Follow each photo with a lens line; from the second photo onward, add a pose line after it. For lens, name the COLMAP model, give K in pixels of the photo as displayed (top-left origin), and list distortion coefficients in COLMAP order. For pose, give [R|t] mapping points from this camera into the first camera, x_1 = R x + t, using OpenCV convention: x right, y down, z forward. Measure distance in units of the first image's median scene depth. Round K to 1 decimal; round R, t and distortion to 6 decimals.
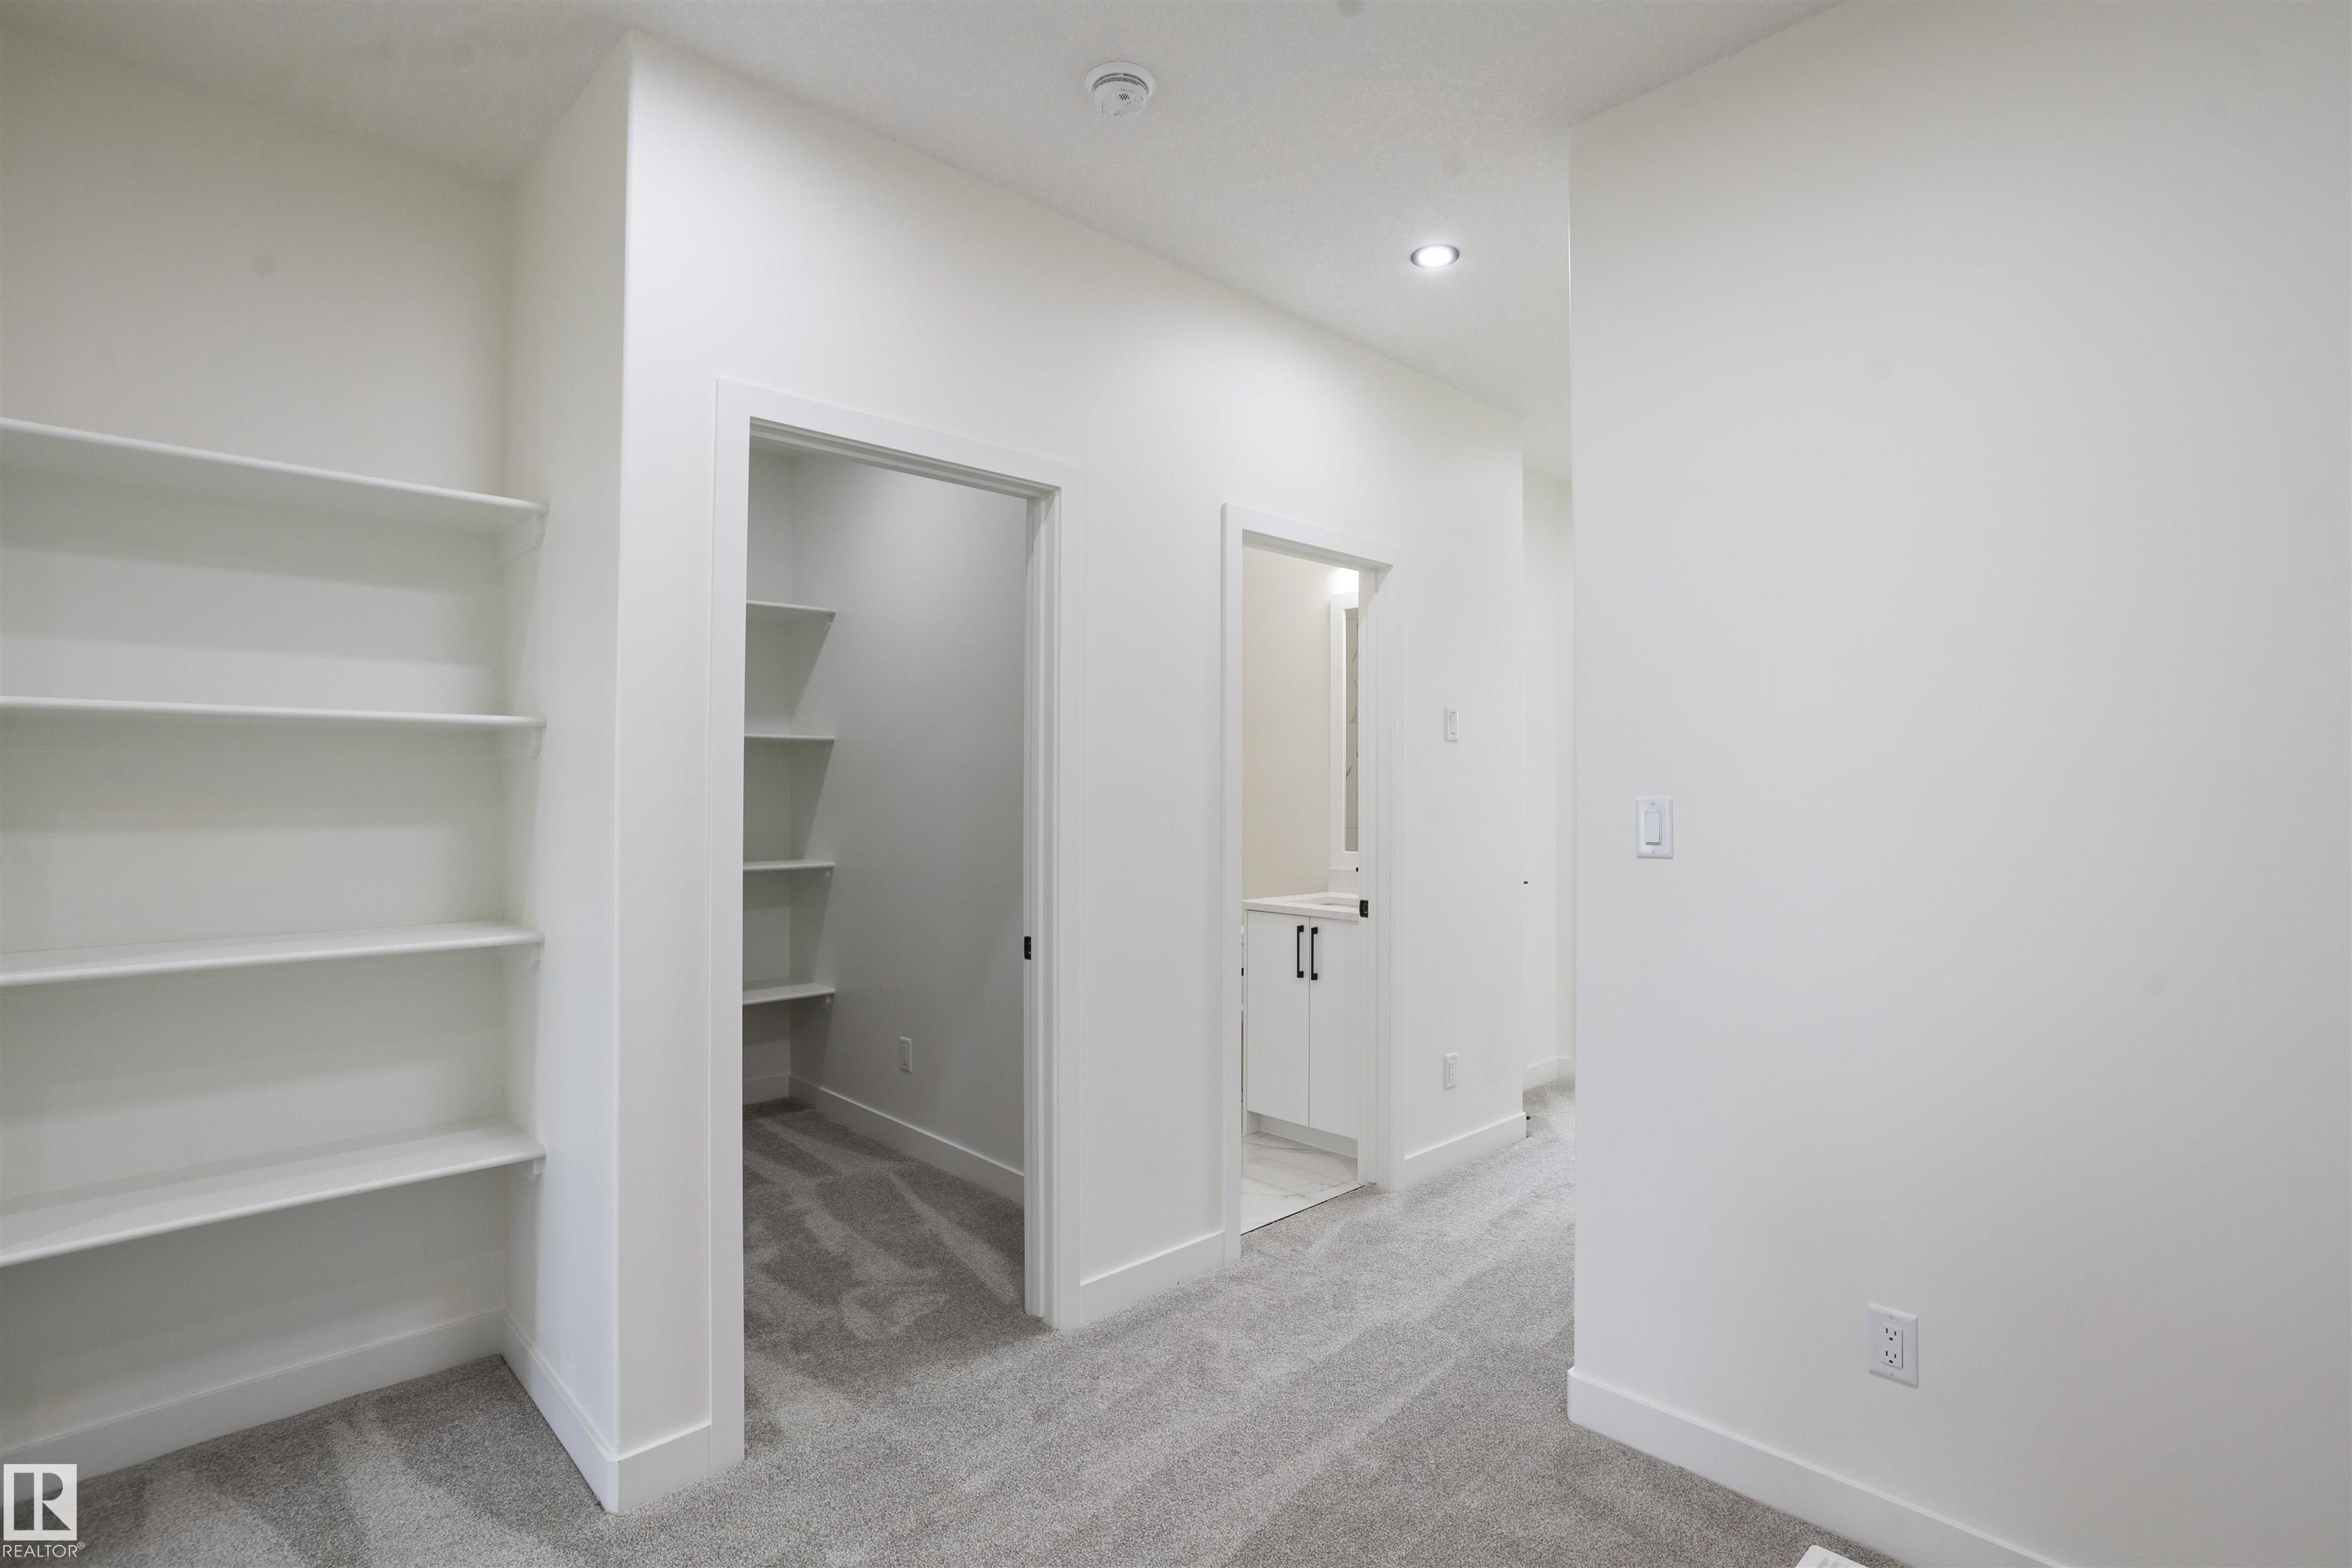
lens RADIAL K [[1141.4, 0, 1180.8], [0, 1141.4, 775.6], [0, 0, 1]] dist [-0.046872, 0.026239]
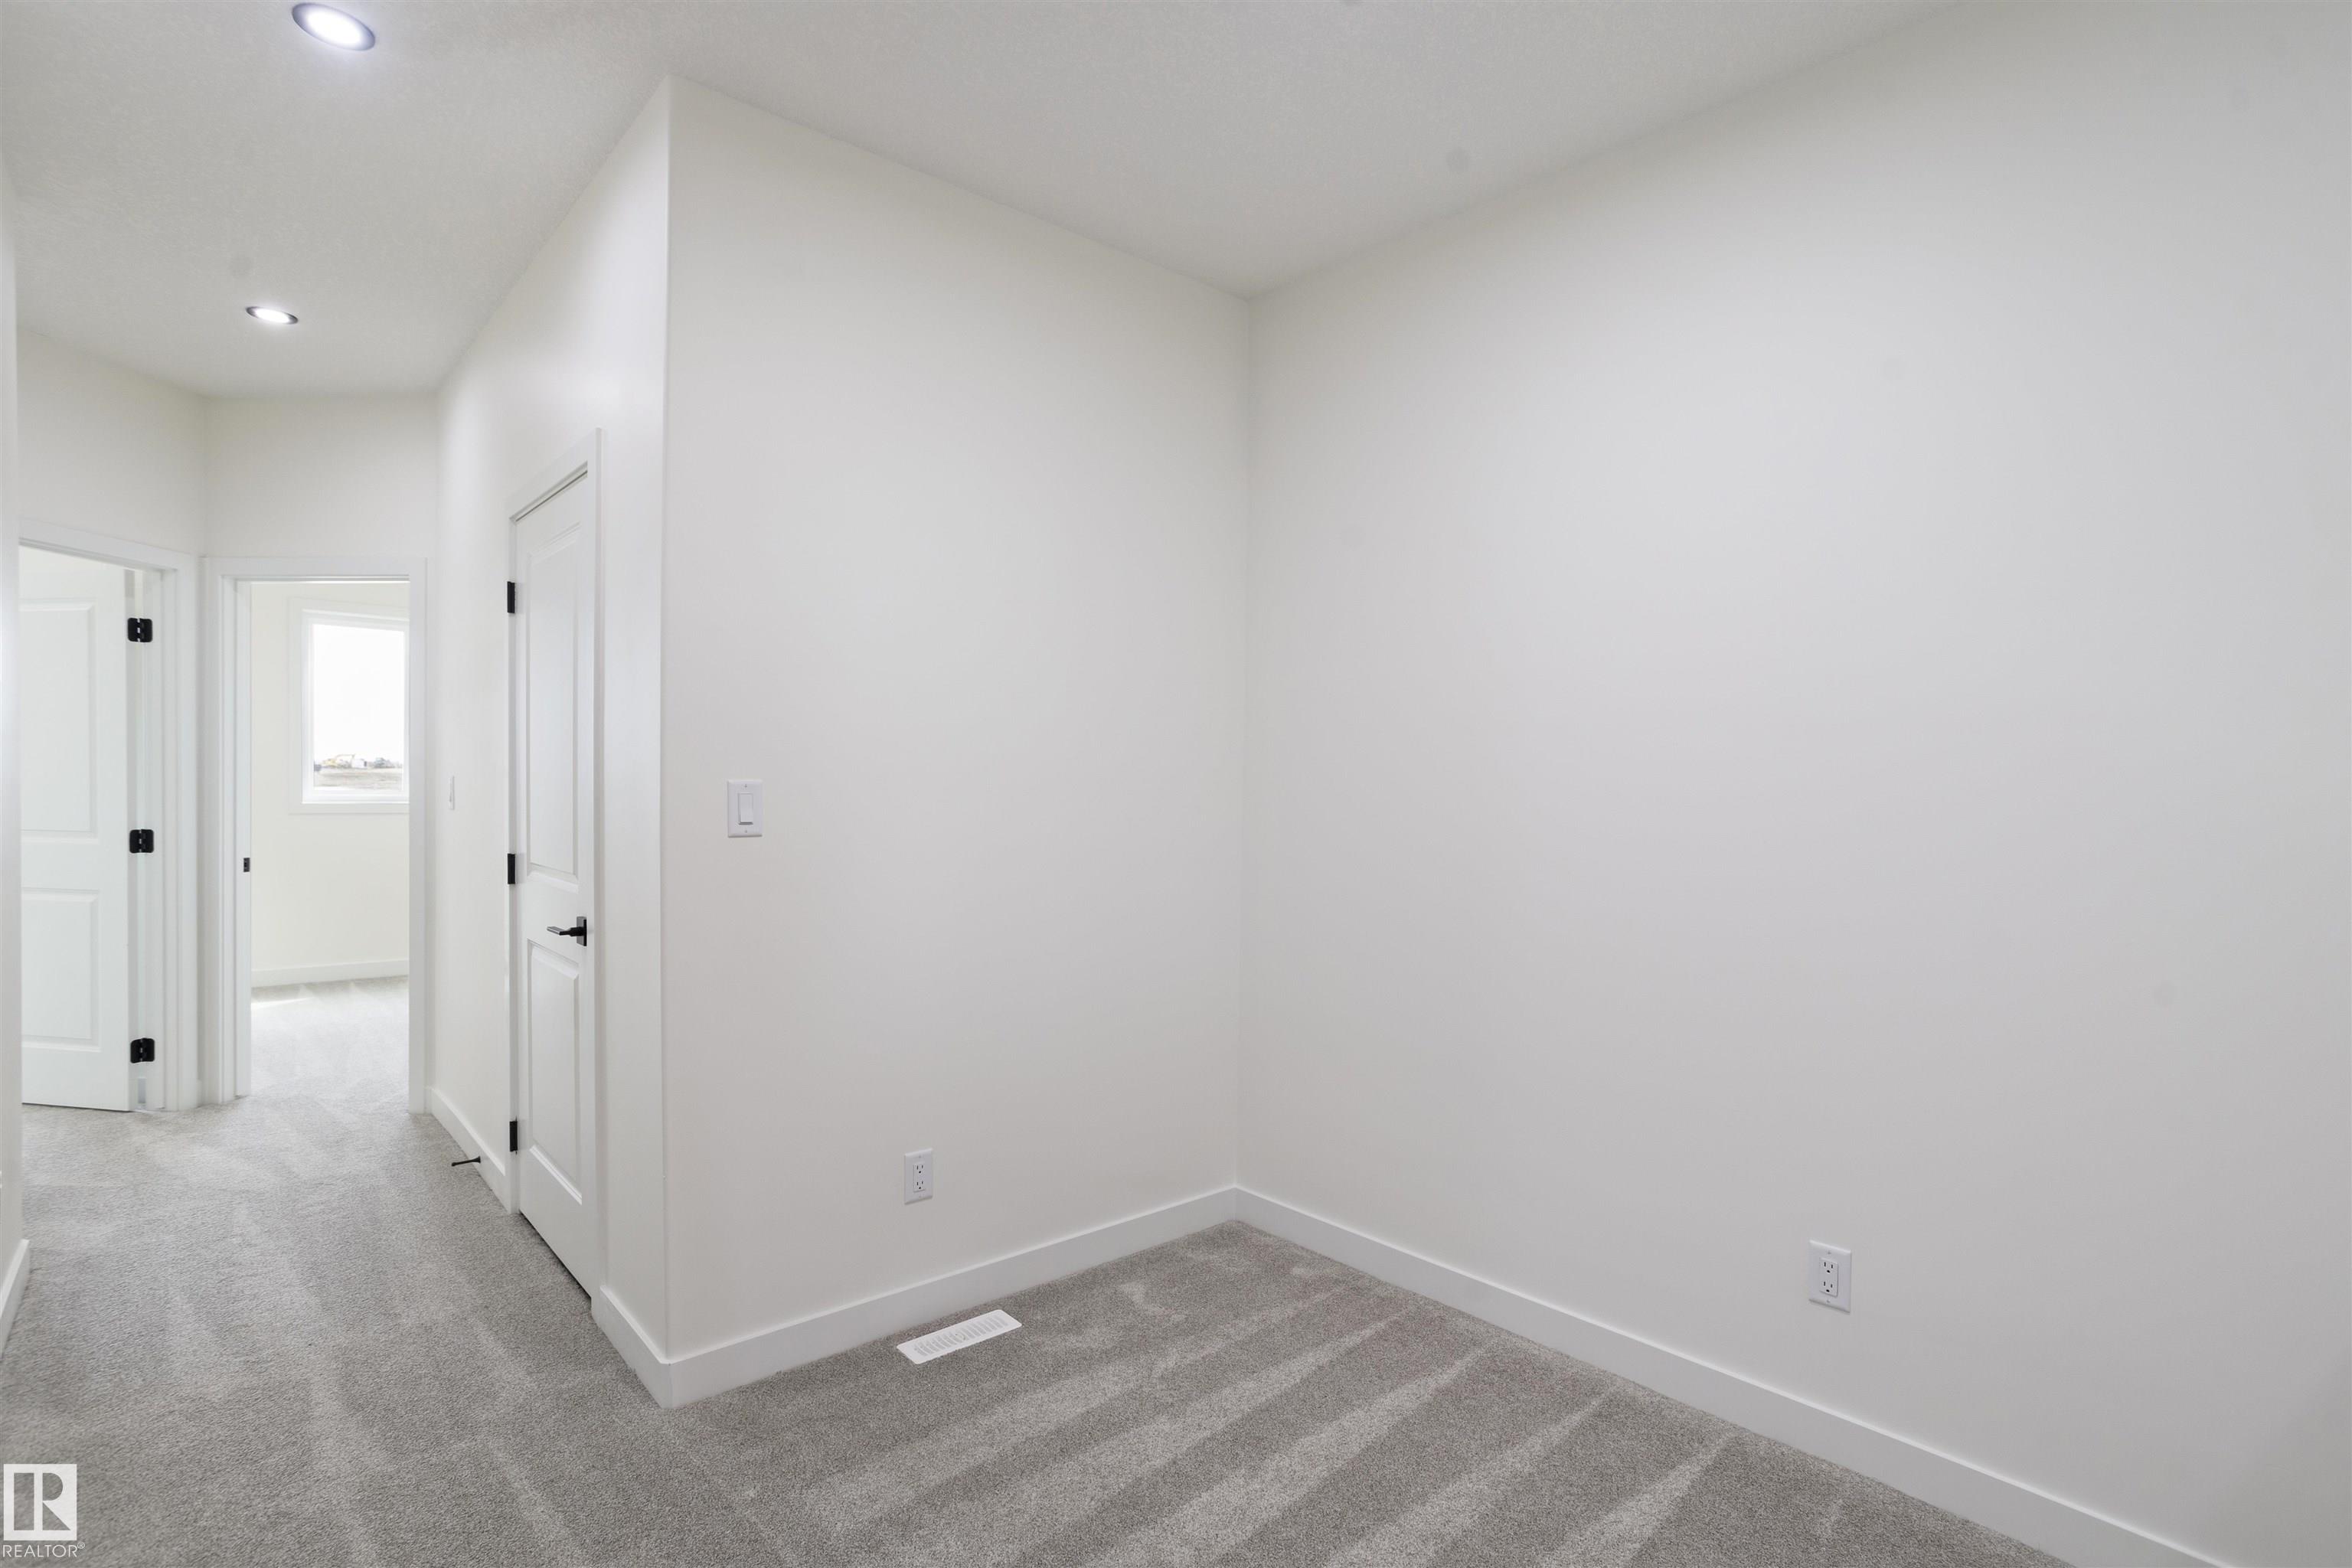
lens RADIAL K [[1141.4, 0, 1180.7], [0, 1141.4, 805.5], [0, 0, 1]] dist [-0.046872, 0.026239]
pose [[0.021267, -0.021380, 0.999545, -0.506476], [-0.027846, 0.999371, 0.021969, 0.006166], [-0.999386, -0.028300, 0.020659, 0.443720]]
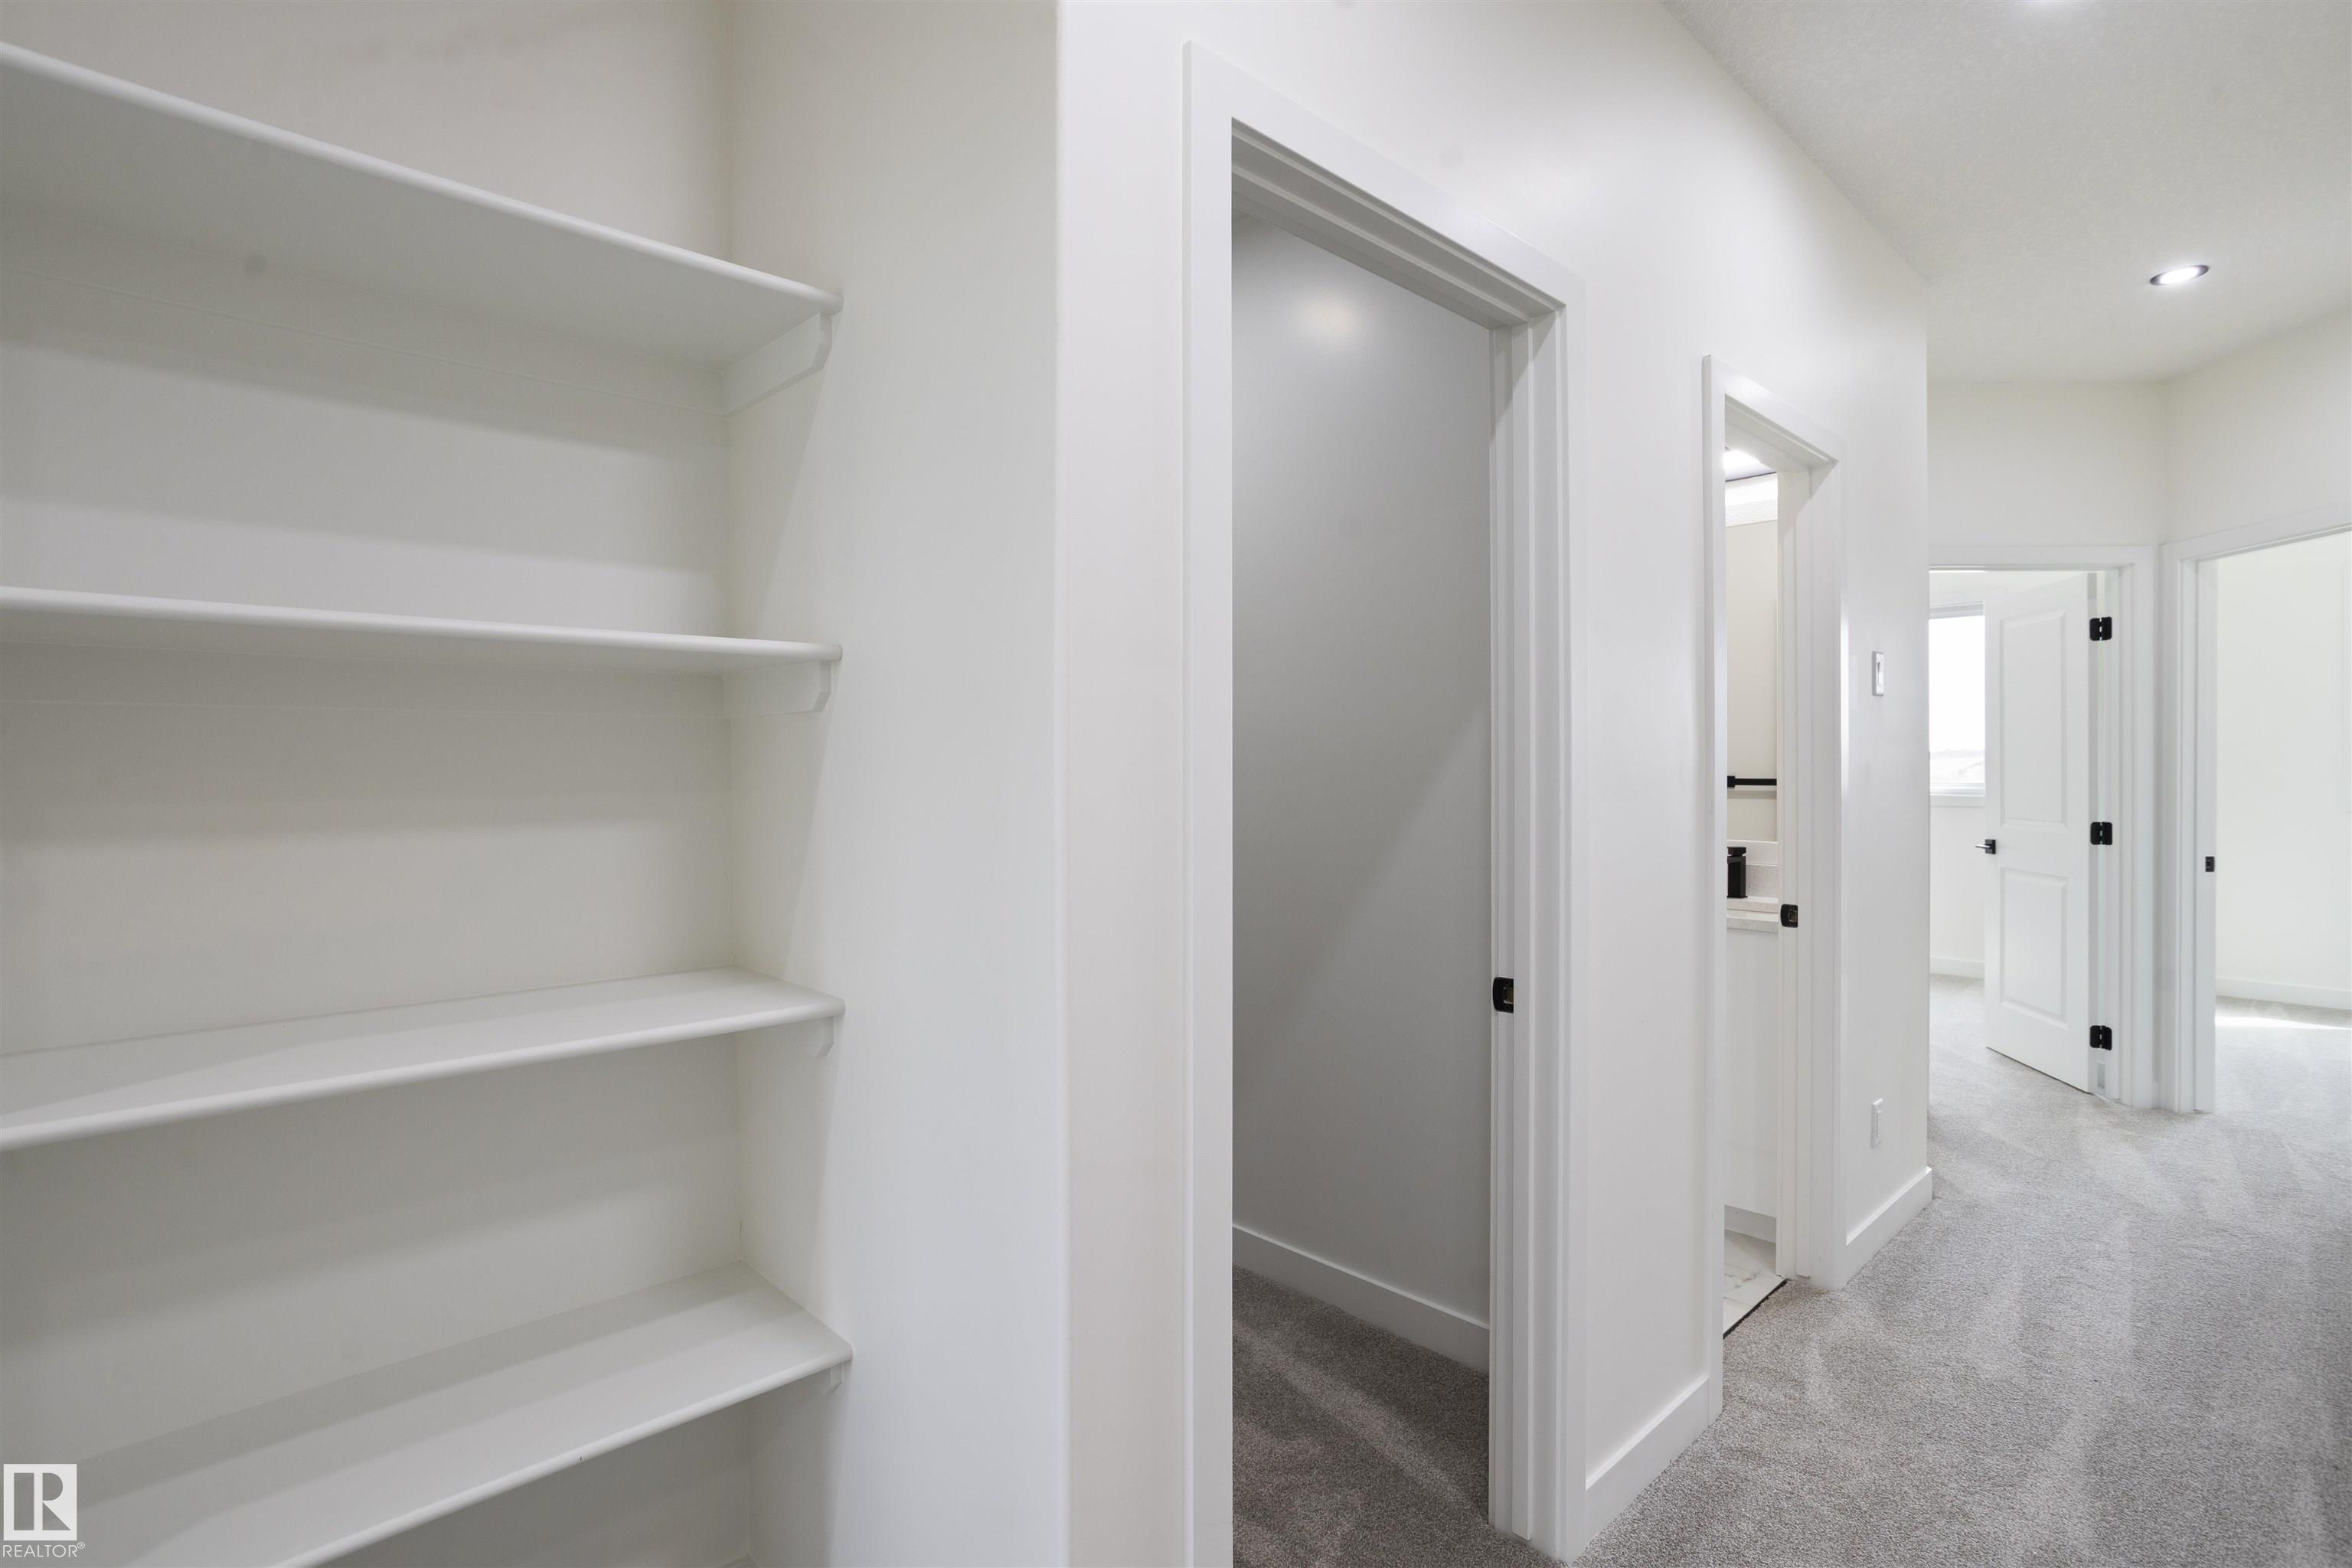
lens RADIAL K [[1141.4, 0, 1177.2], [0, 1141.4, 771.7], [0, 0, 1]] dist [-0.046872, 0.026239]
pose [[0.999984, -0.004043, -0.003981, -0.317956], [0.004122, 0.999790, 0.020053, 0.004336], [0.003899, -0.020069, 0.999791, 0.324371]]
